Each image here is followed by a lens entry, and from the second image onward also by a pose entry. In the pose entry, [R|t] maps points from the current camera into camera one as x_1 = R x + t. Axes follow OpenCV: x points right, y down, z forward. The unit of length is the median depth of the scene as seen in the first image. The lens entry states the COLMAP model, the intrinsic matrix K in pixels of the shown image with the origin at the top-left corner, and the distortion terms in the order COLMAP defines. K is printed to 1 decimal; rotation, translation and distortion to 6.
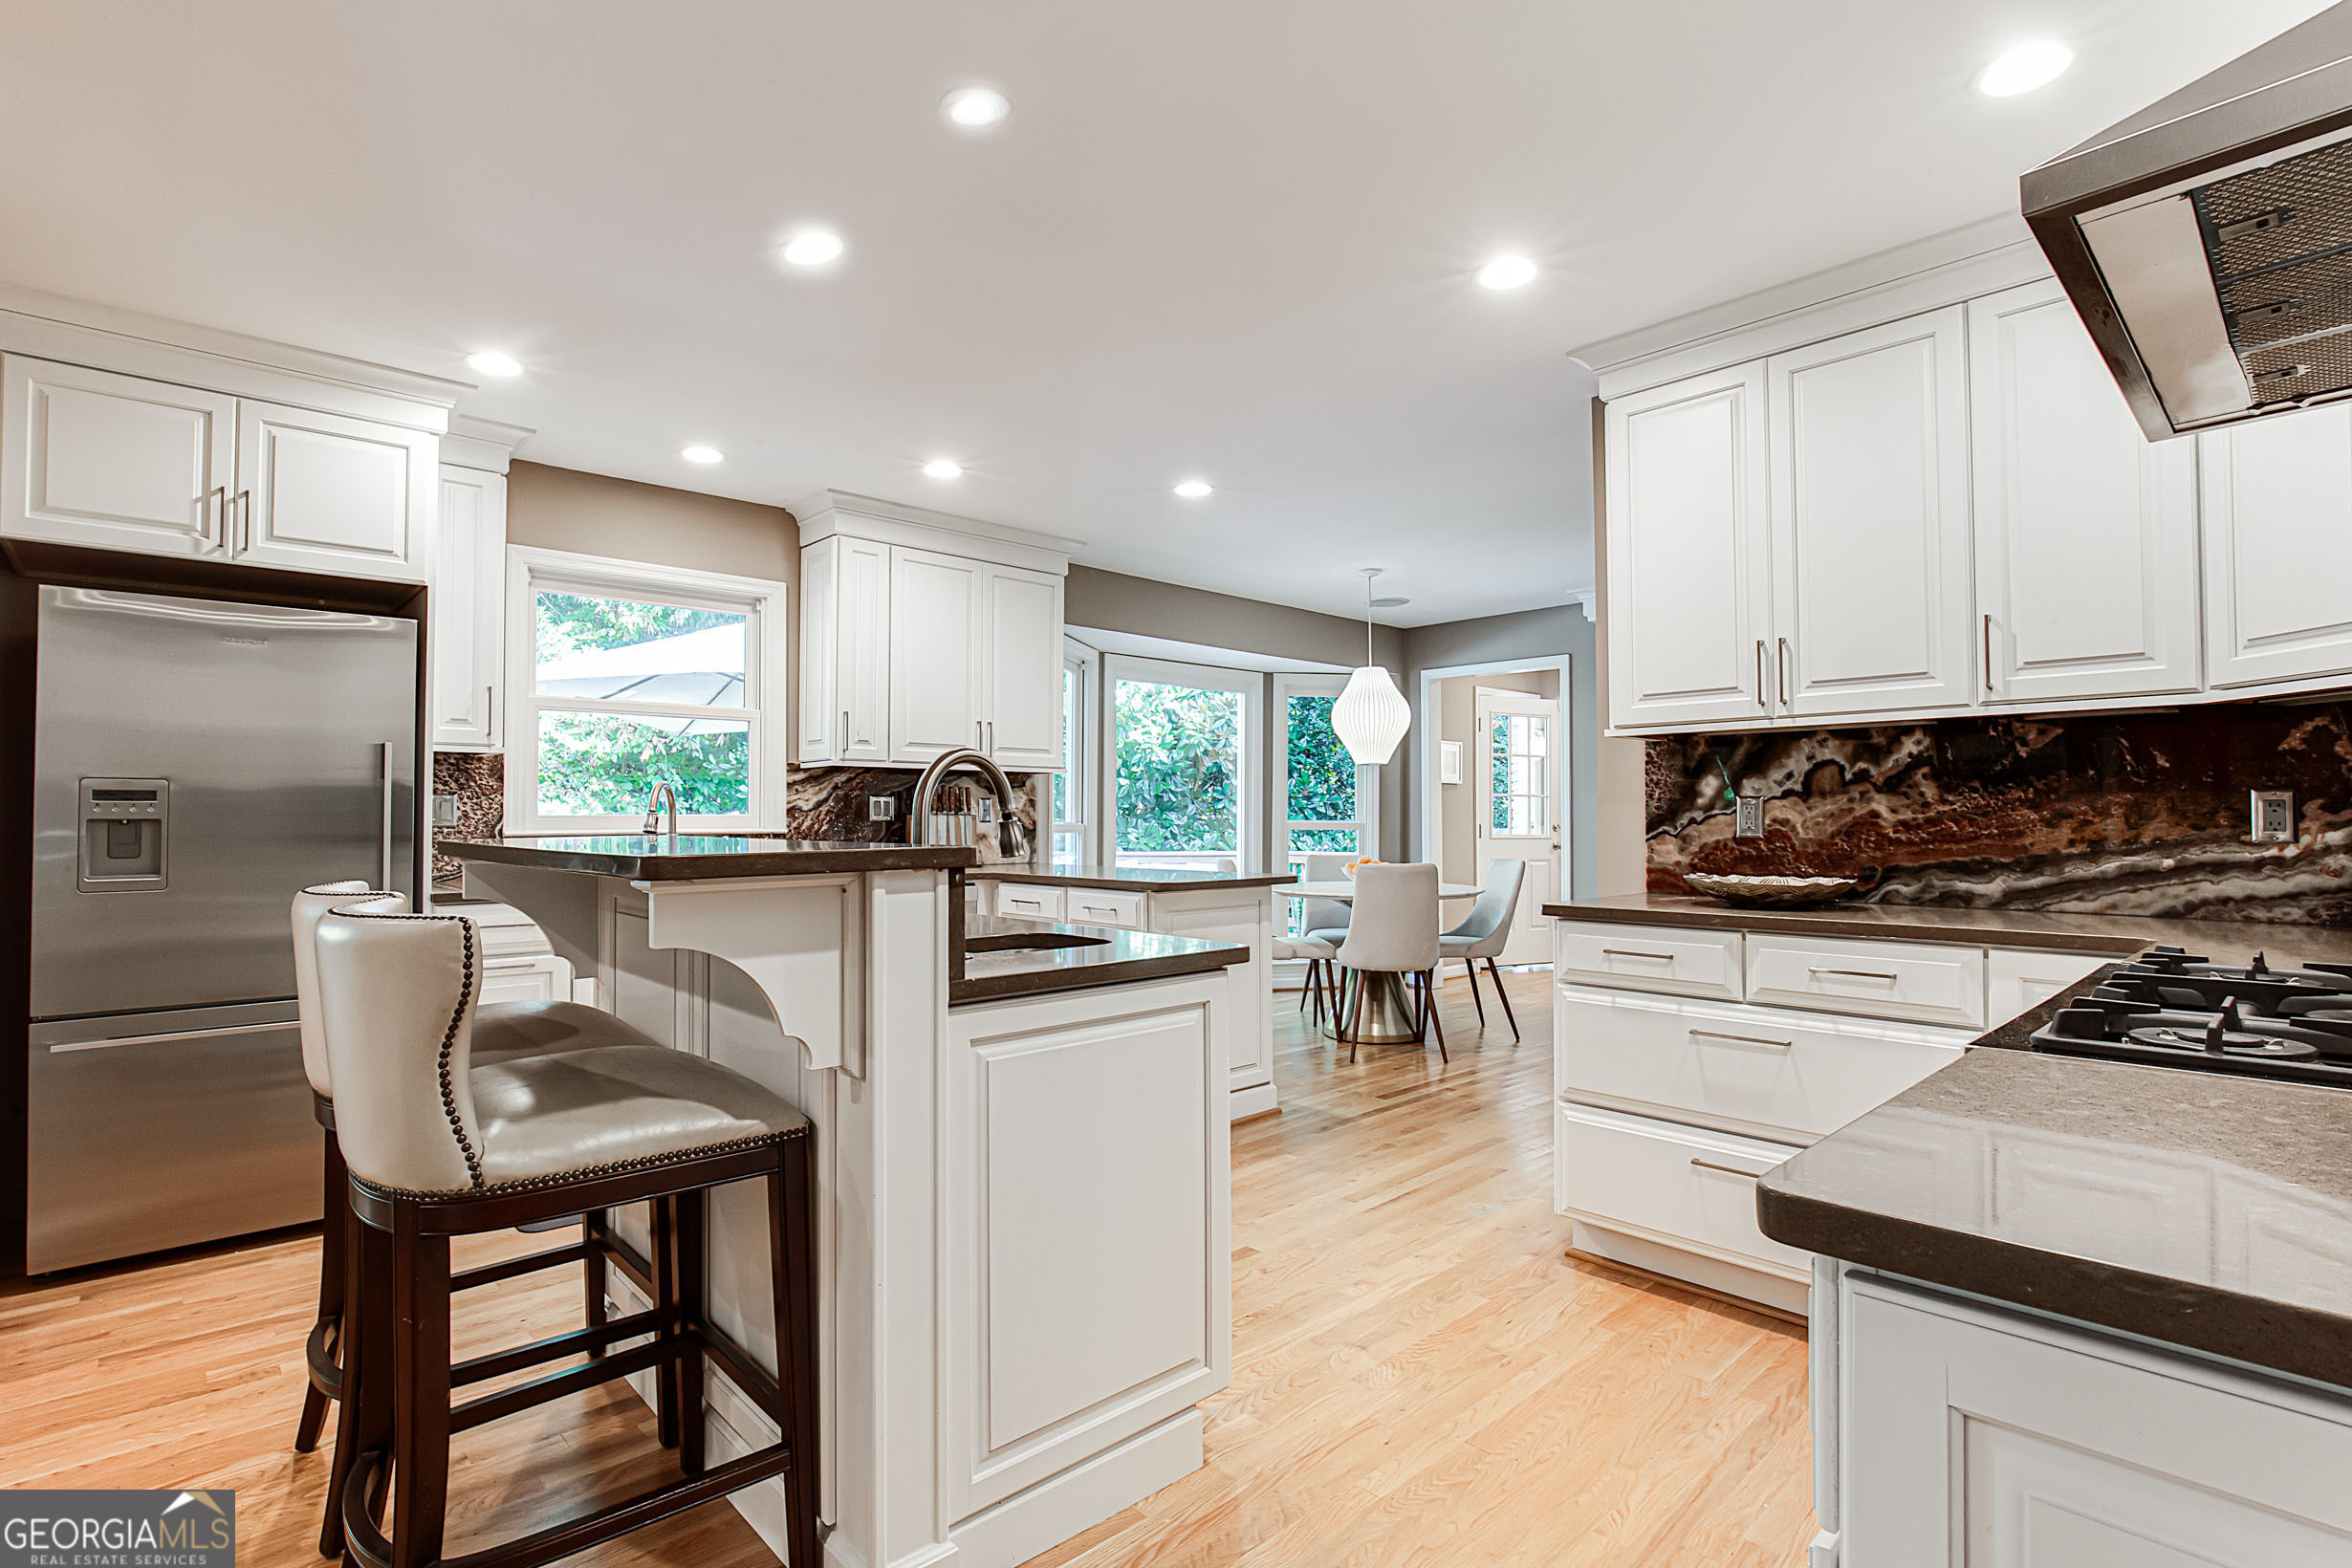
lens RADIAL K [[1083.5, 0, 1189.6], [0, 1083.5, 792.3], [0, 0, 1]] dist [-0.003086, 0.000117]
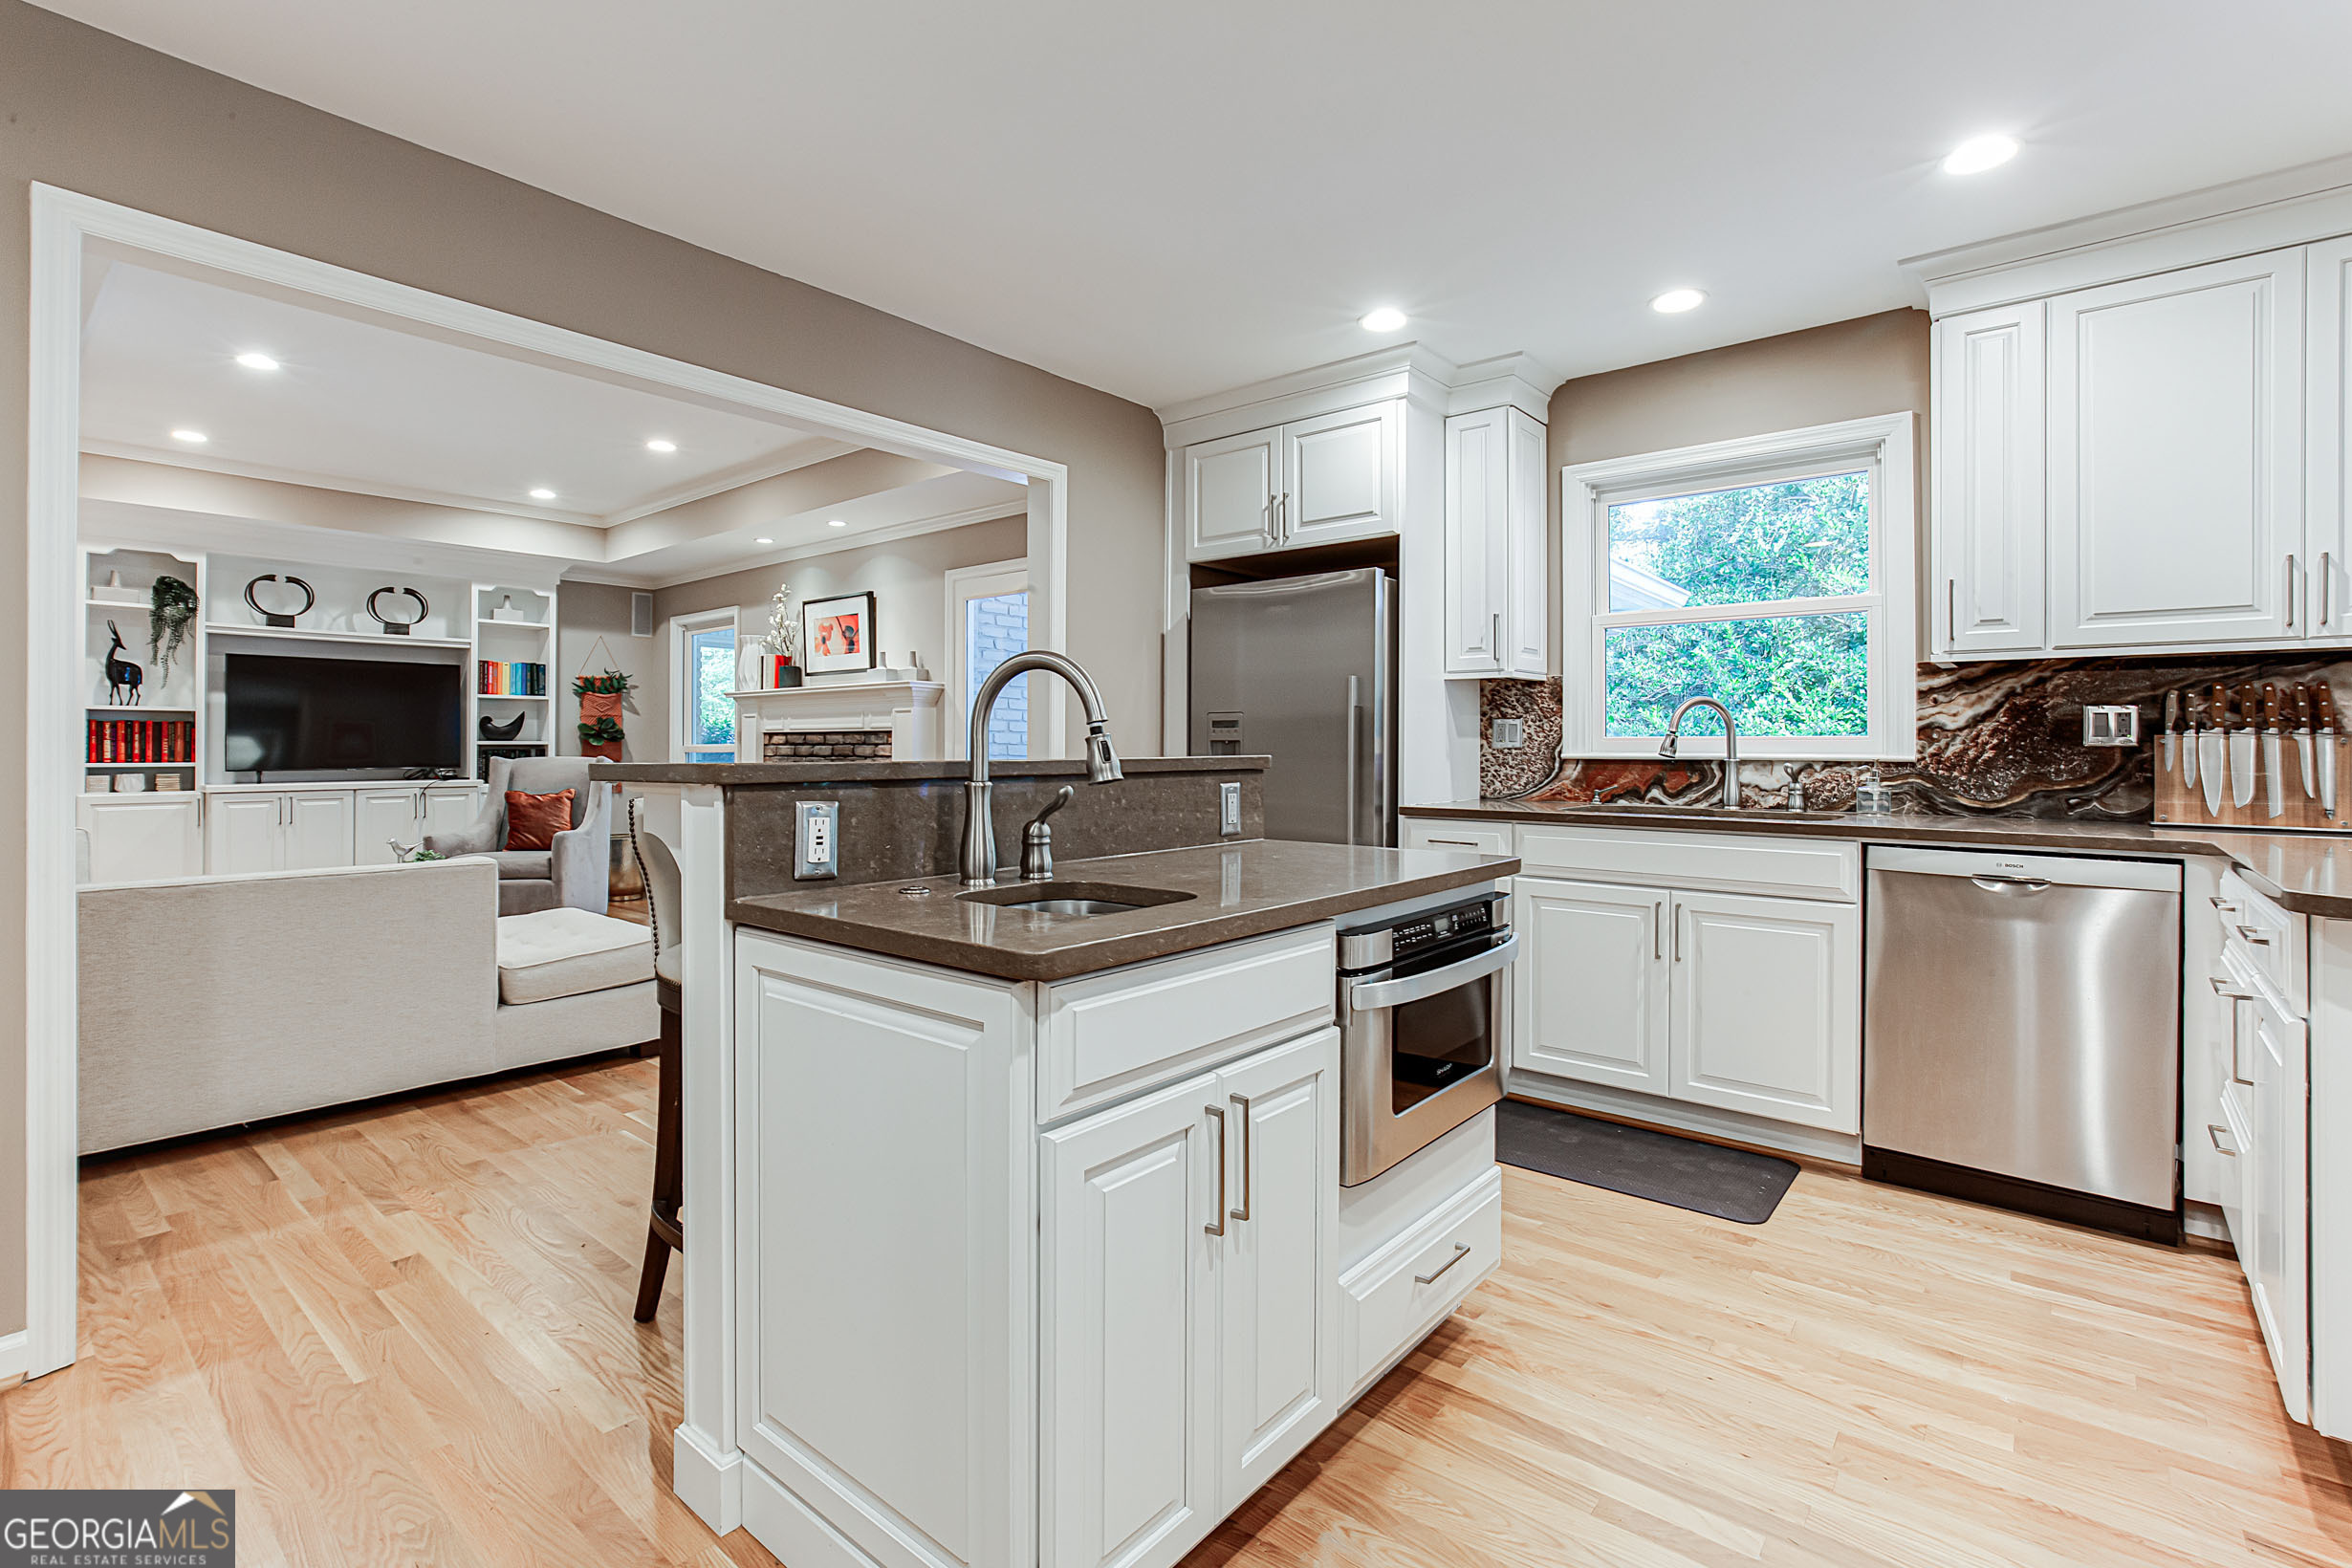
lens RADIAL K [[1083.5, 0, 1137.6], [0, 1083.5, 739.0], [0, 0, 1]] dist [-0.003086, 0.000117]
pose [[0.123680, -0.001651, -0.992321, 0.315582], [0.021492, 0.999769, 0.001015, 0.013045], [0.992089, -0.021453, 0.123687, 0.477528]]
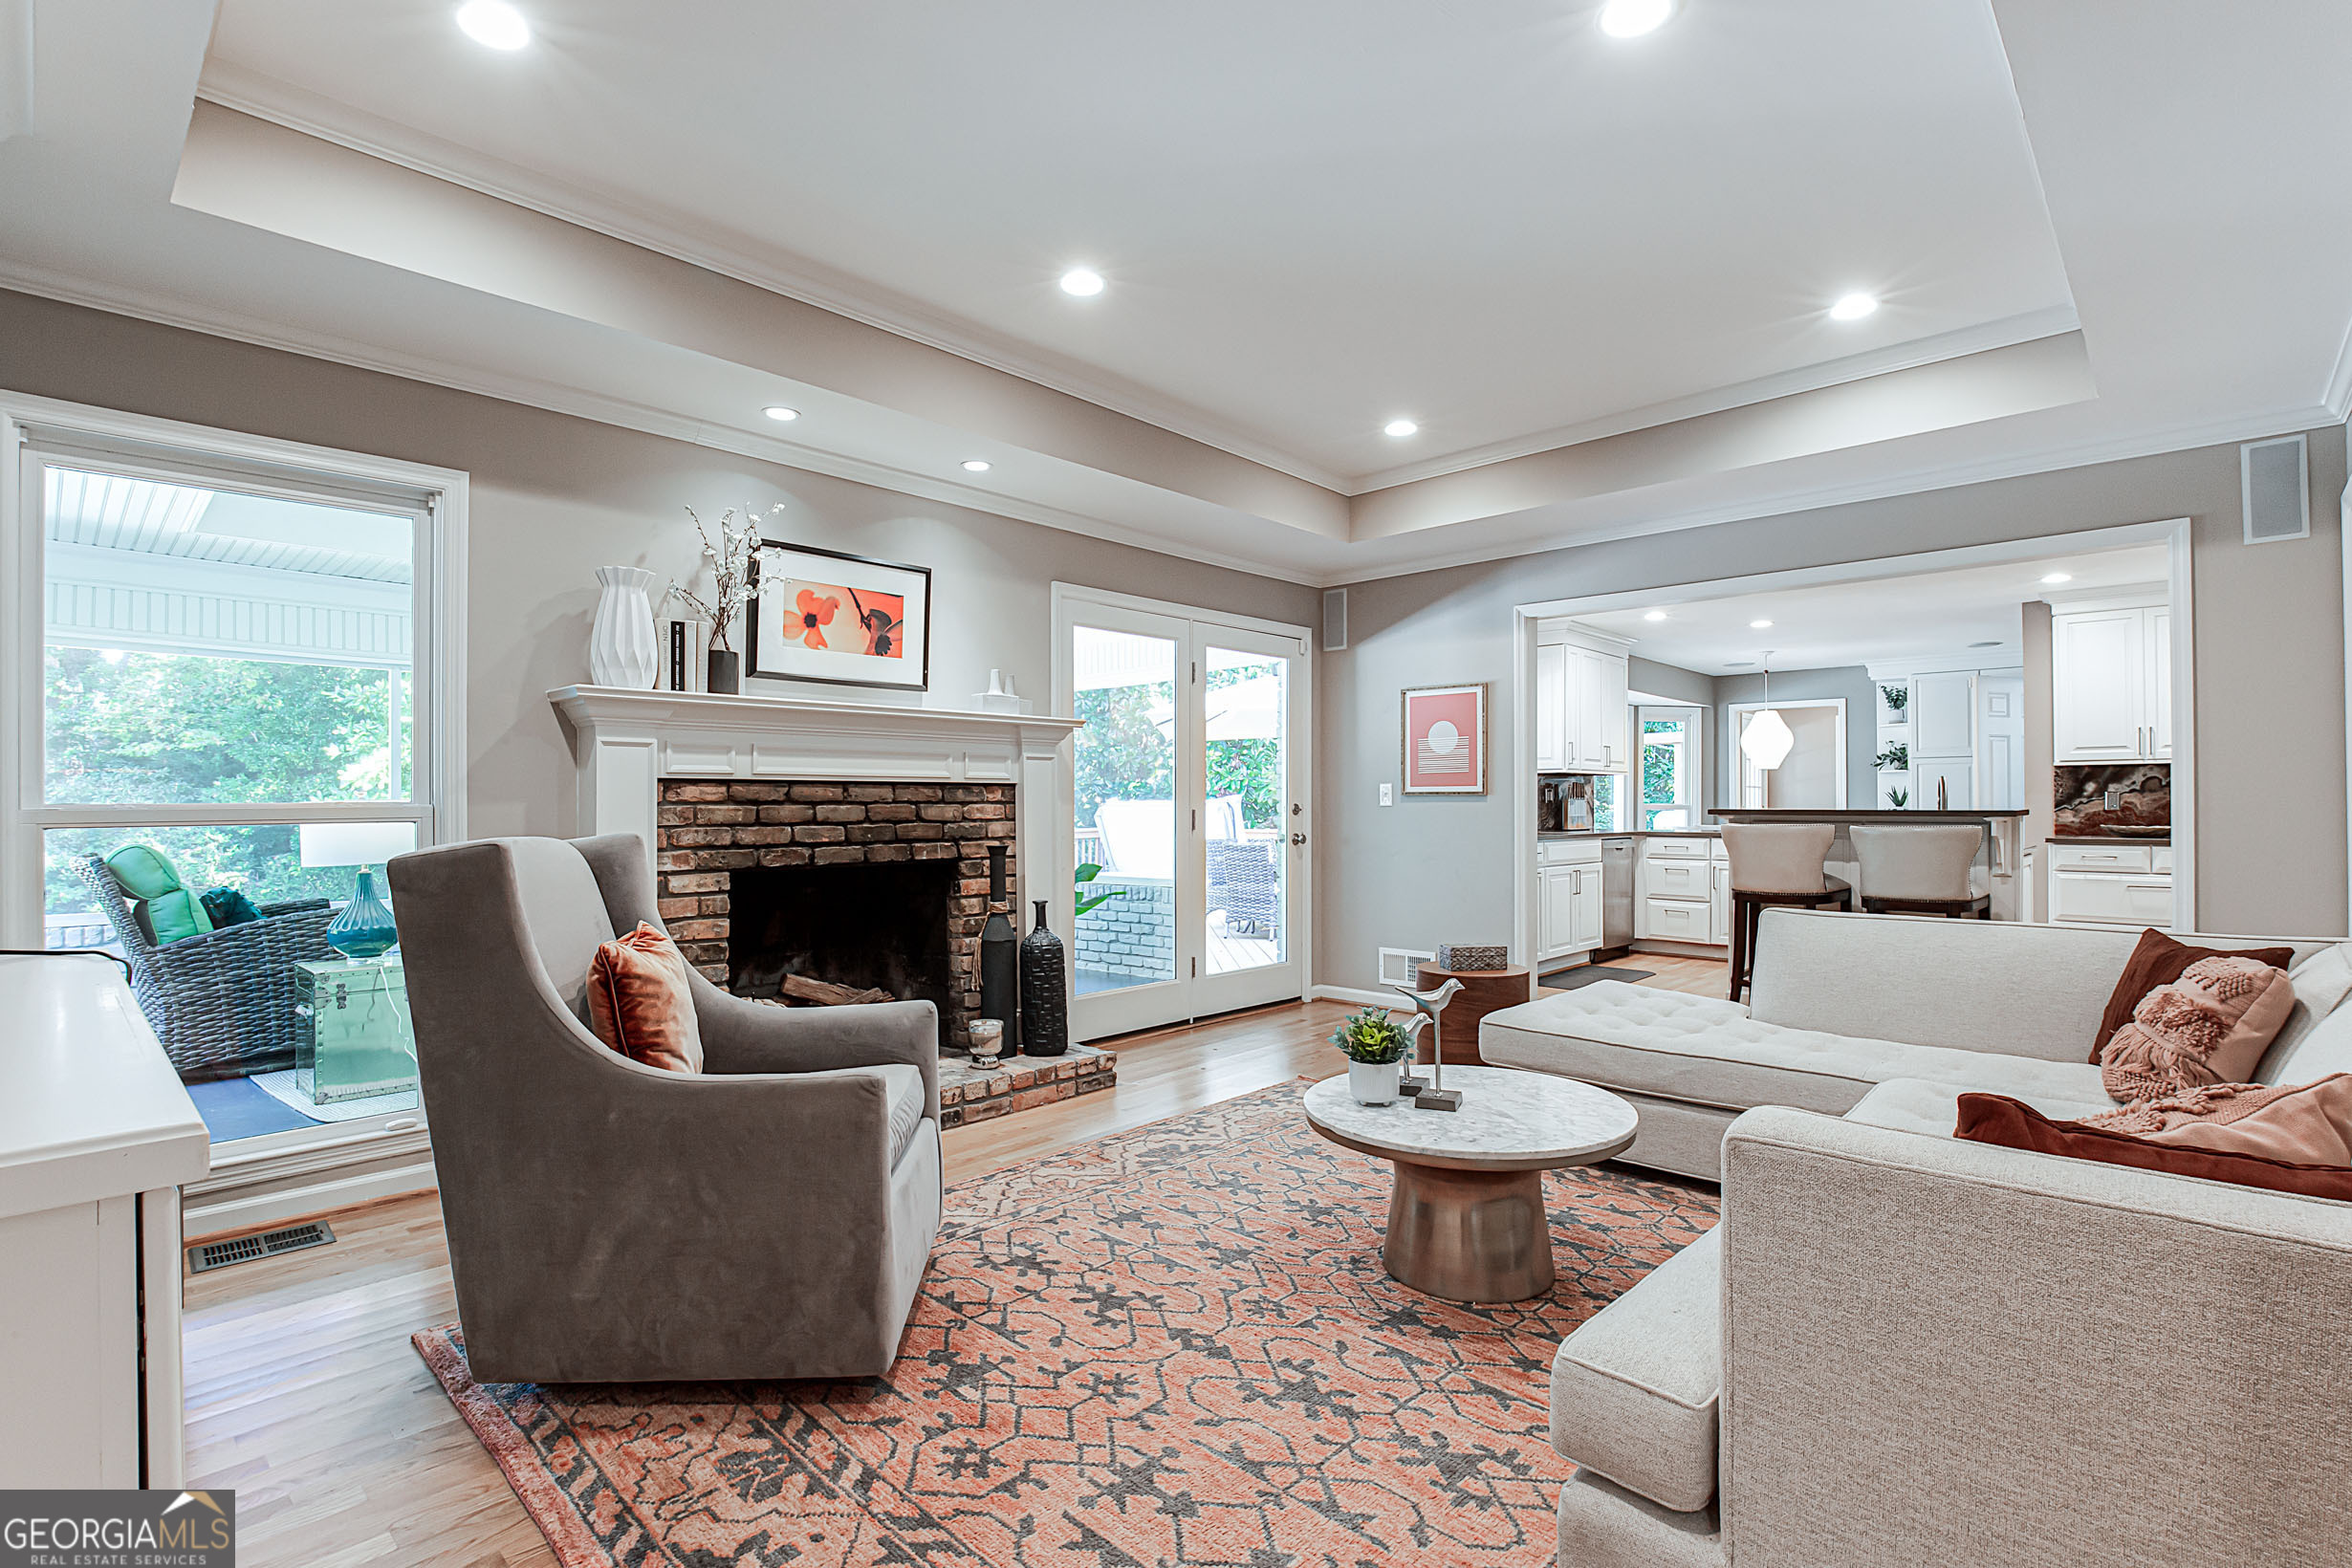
lens RADIAL K [[1083.5, 0, 1155.4], [0, 1083.5, 794.2], [0, 0, 1]] dist [-0.003086, 0.000117]
pose [[0.997767, 0.004909, 0.066614, -1.368313], [-0.006210, 0.999794, 0.019335, -0.019356], [-0.066505, -0.019706, 0.997591, -0.944879]]
